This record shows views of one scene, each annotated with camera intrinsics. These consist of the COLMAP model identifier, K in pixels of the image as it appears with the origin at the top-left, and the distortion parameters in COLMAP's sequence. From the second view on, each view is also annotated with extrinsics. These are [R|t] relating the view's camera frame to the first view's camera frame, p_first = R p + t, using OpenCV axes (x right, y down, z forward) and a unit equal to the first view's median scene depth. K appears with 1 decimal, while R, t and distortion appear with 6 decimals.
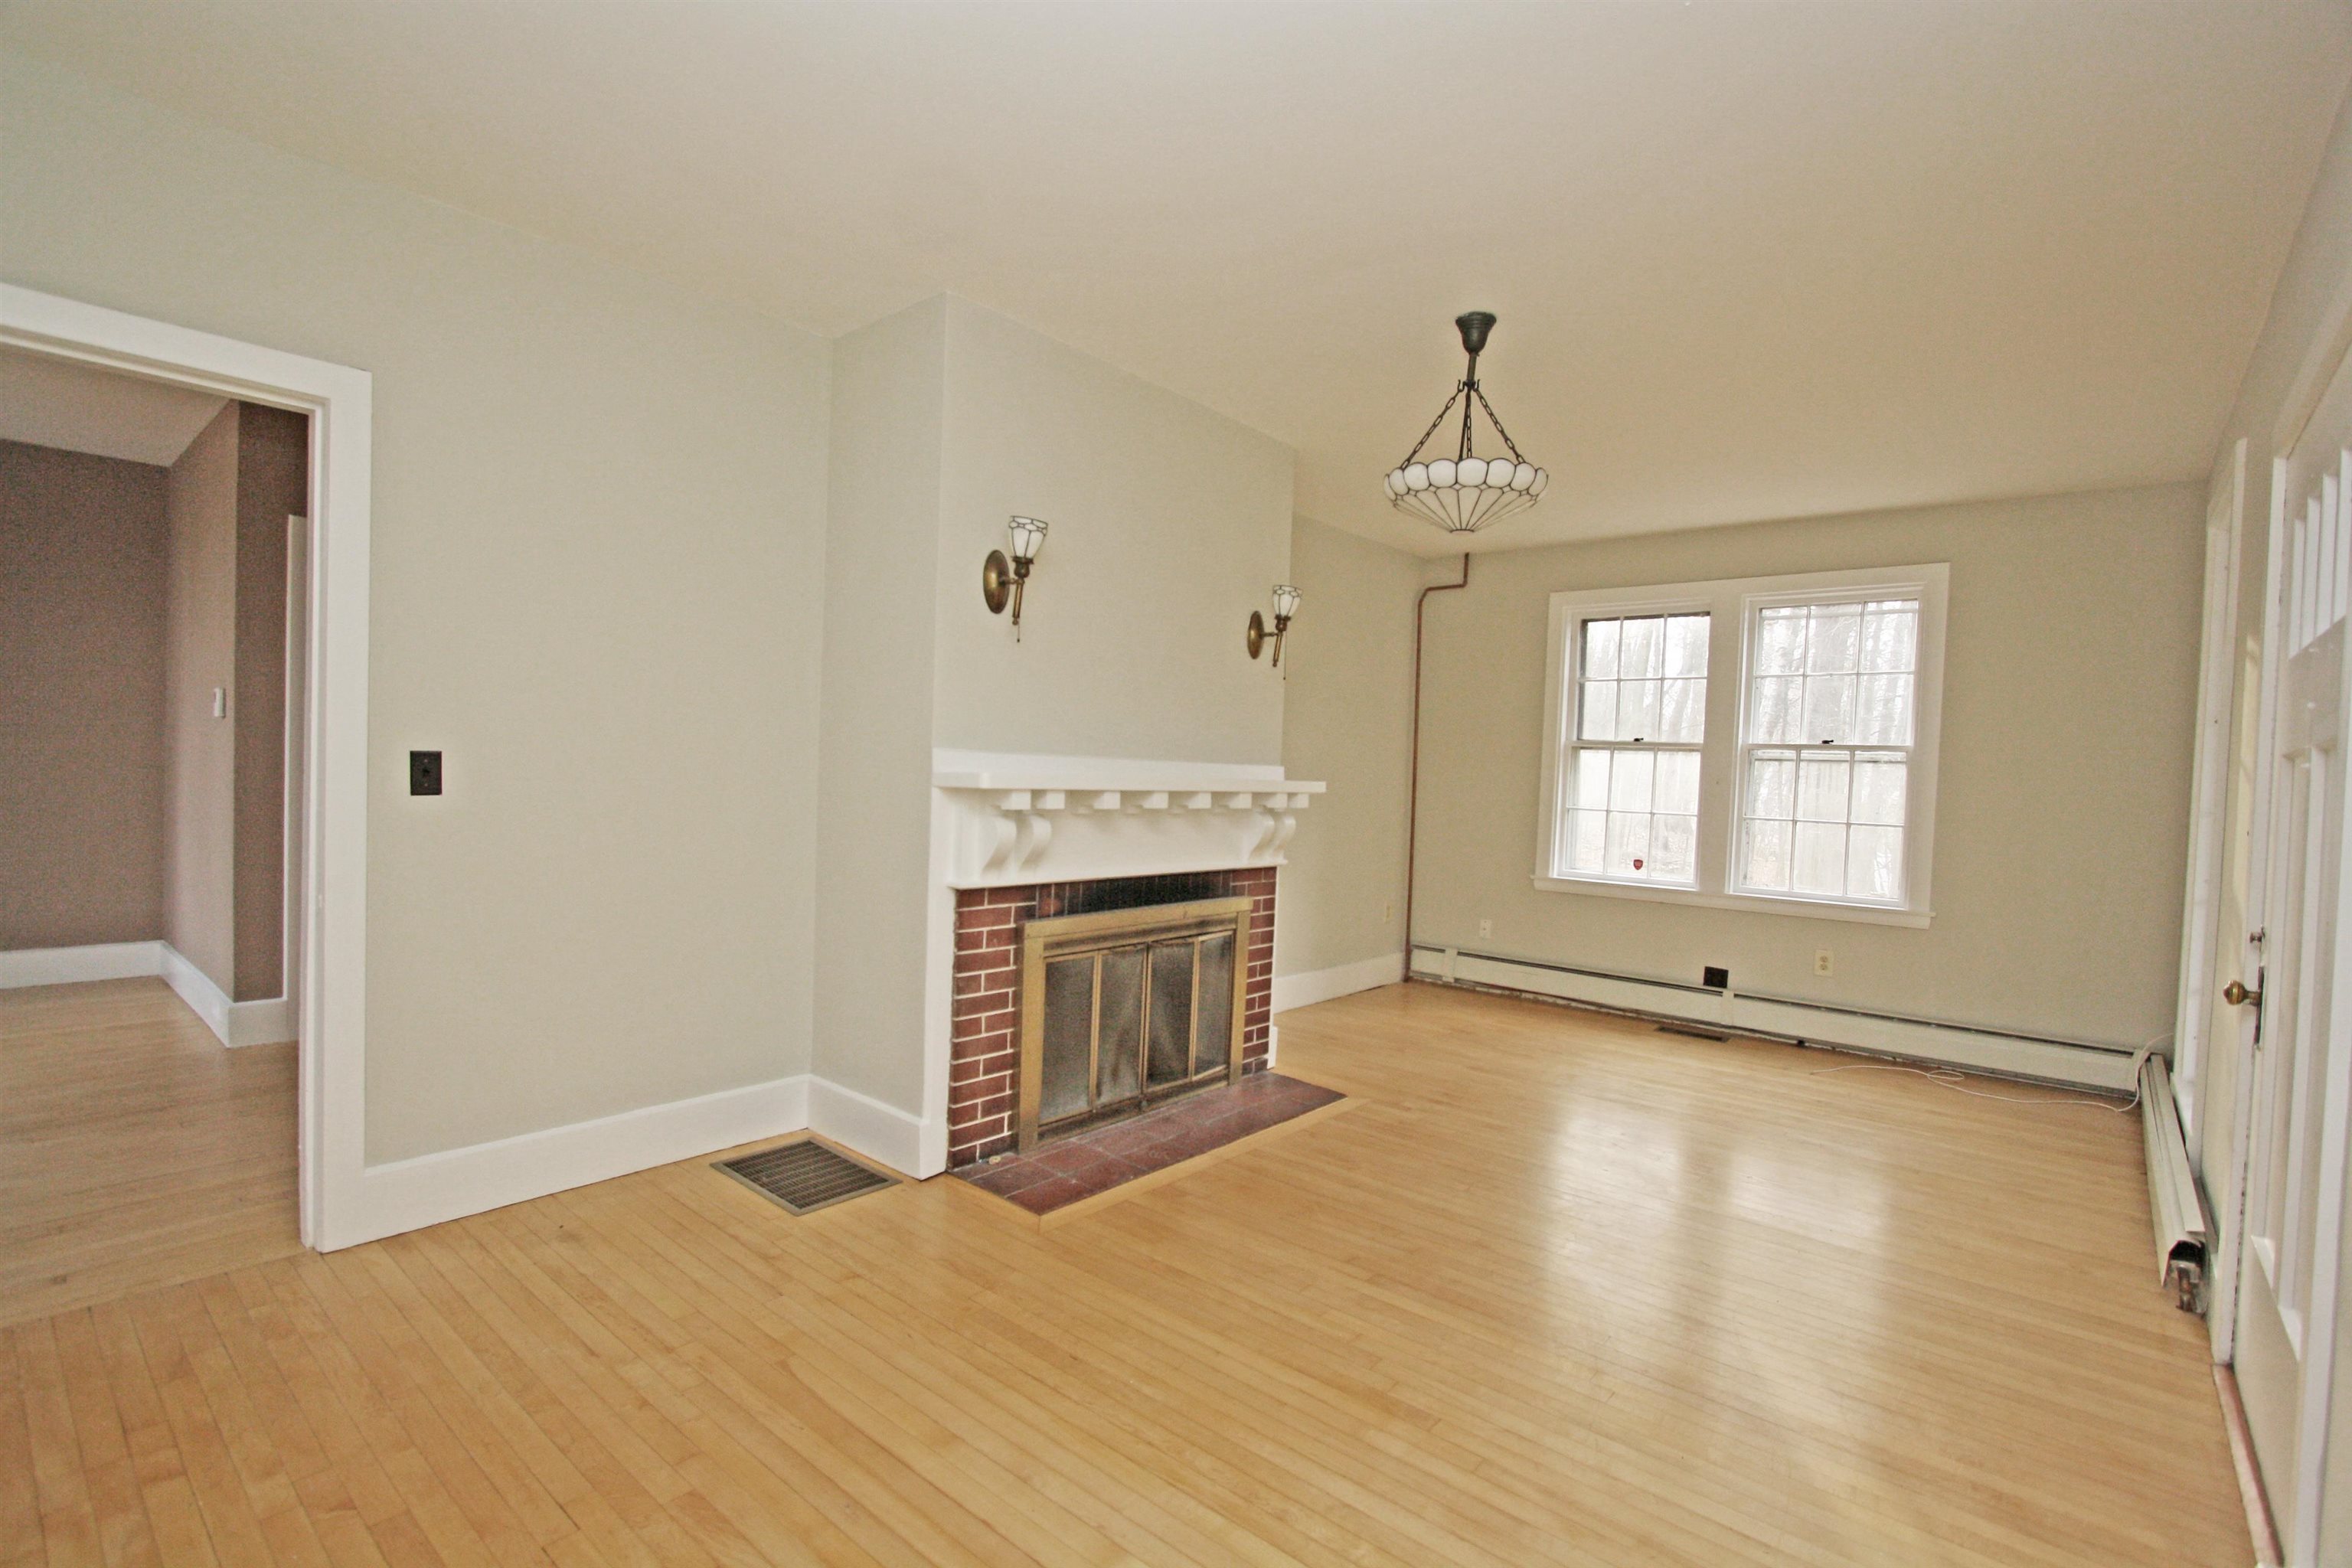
lens RADIAL K [[1093.8, 0, 1195.2], [0, 1093.8, 783.1], [0, 0, 1]] dist [-0.014689, 0.001770]
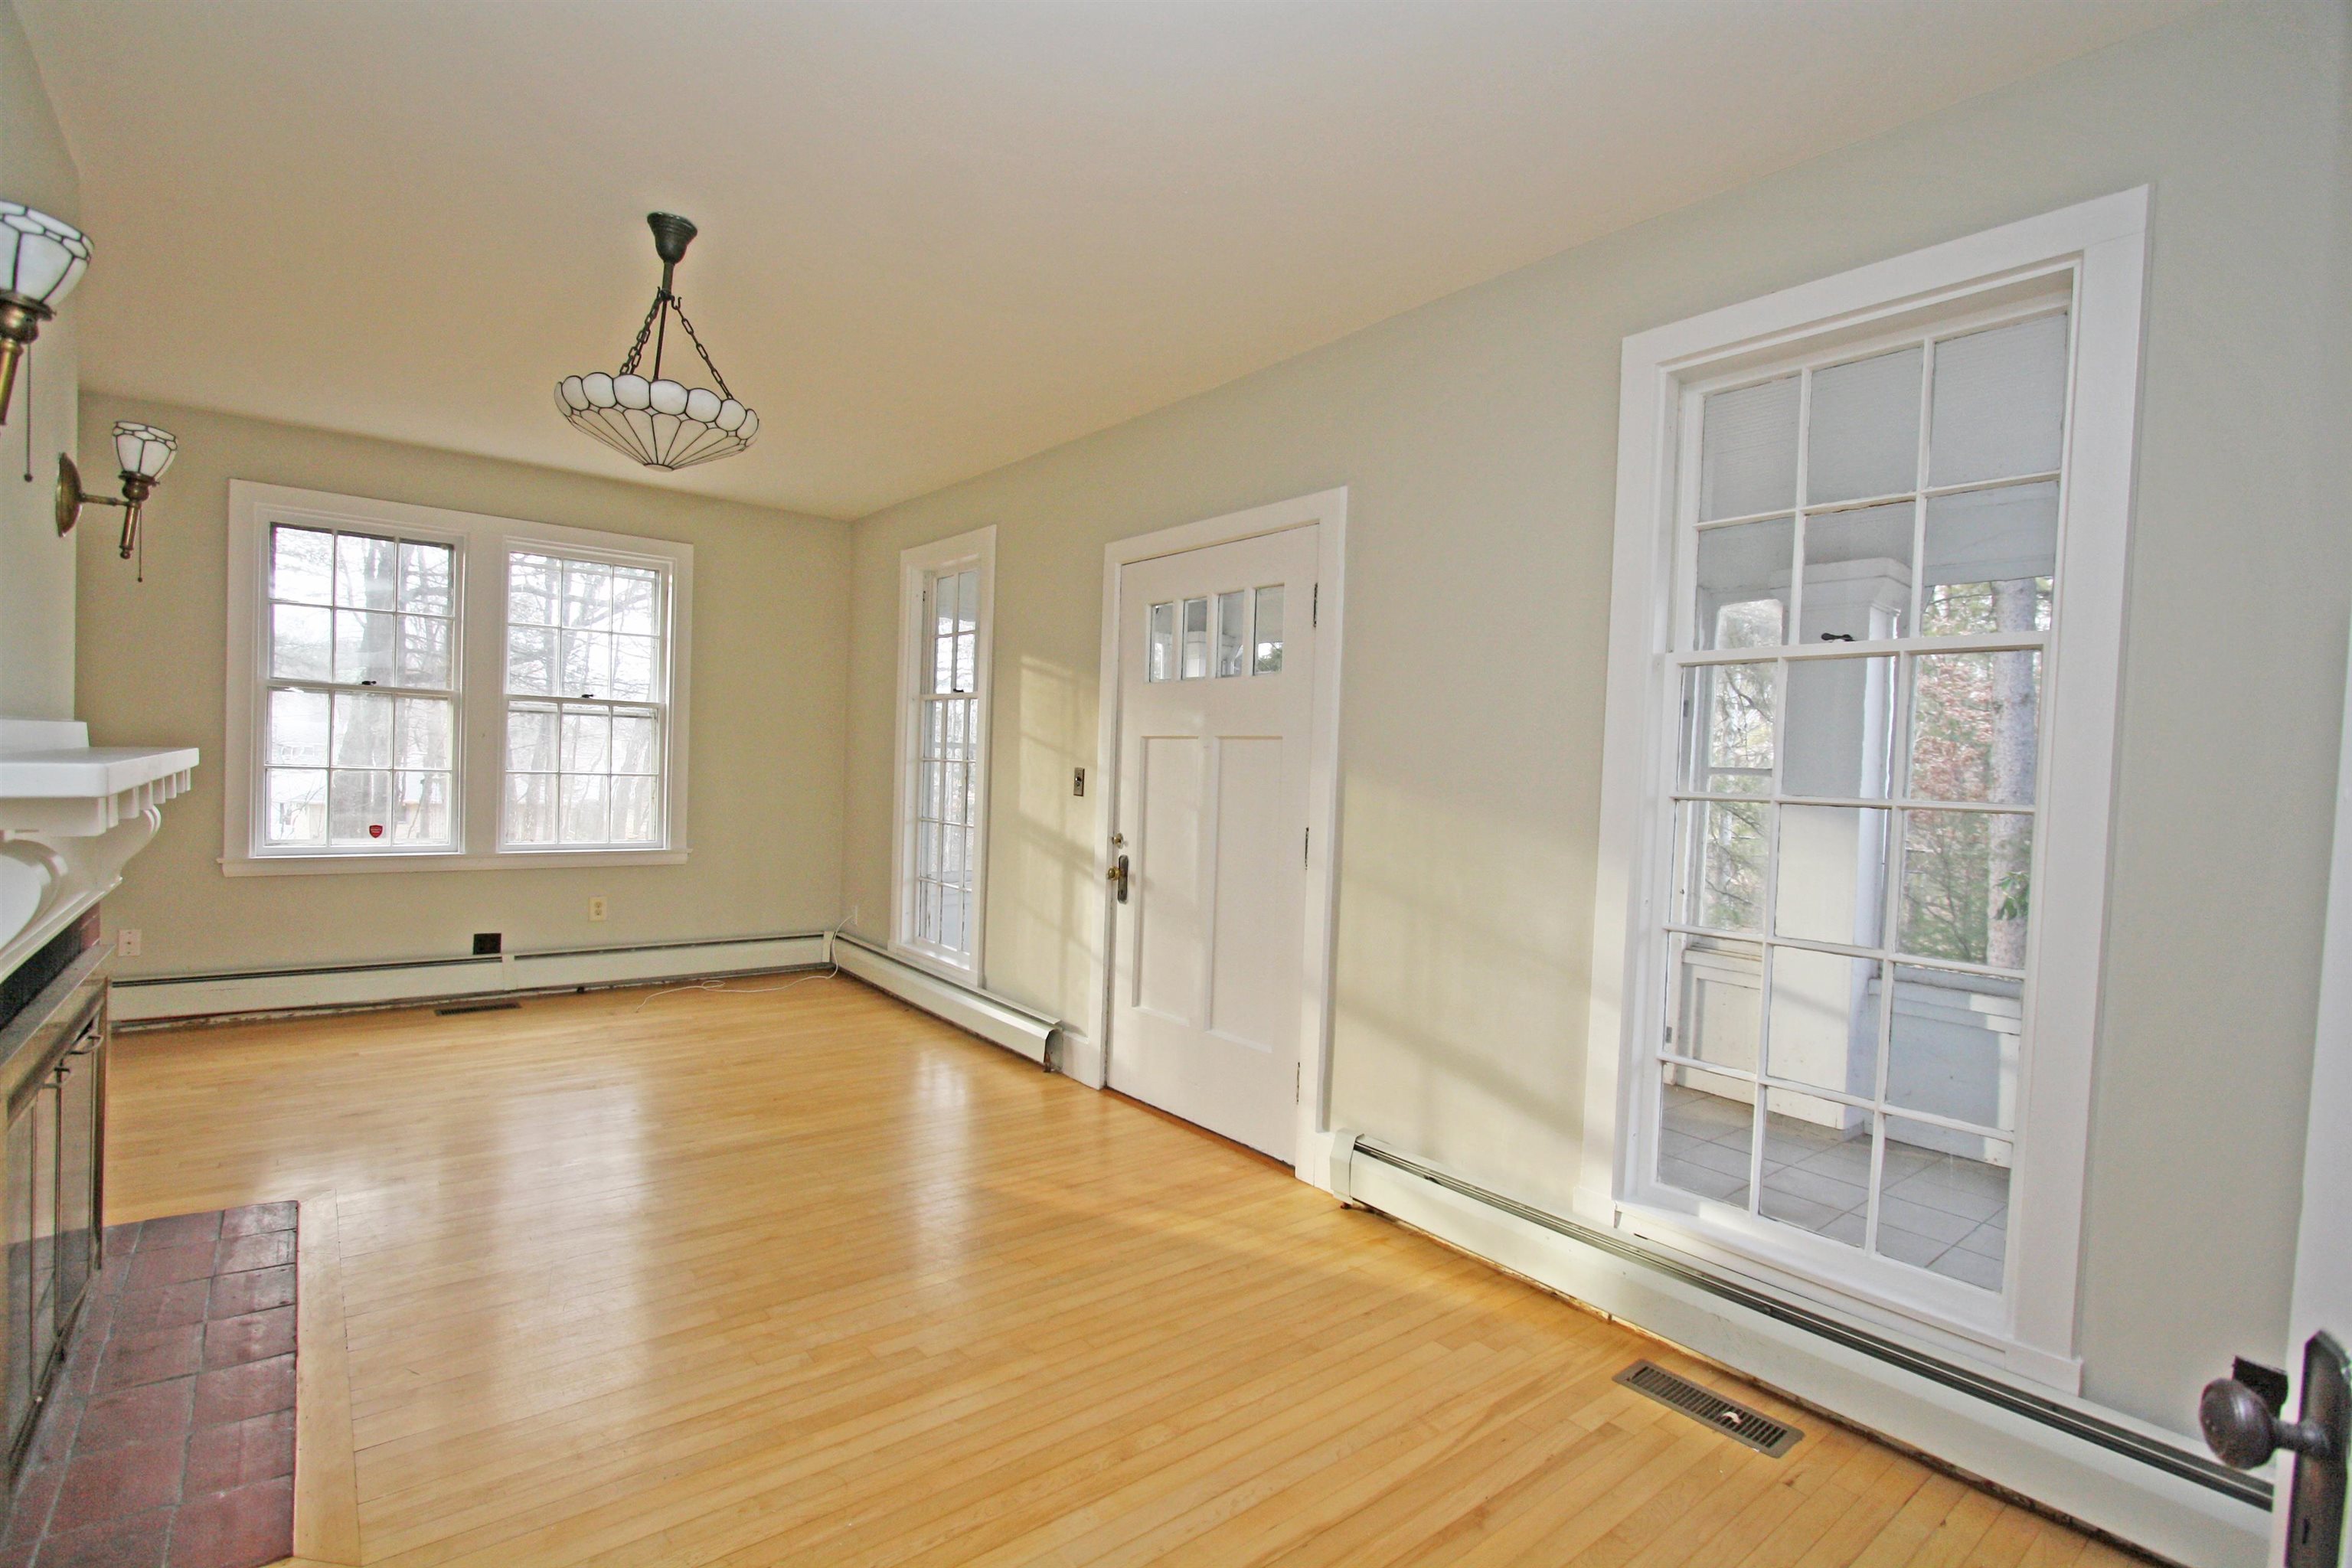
lens RADIAL K [[1093.8, 0, 1151.6], [0, 1093.8, 767.2], [0, 0, 1]] dist [-0.014689, 0.001770]
pose [[0.213438, -0.034107, 0.976361, -0.318717], [-0.012937, 0.999204, 0.037733, -0.016209], [-0.976871, -0.020685, 0.212827, 0.256383]]
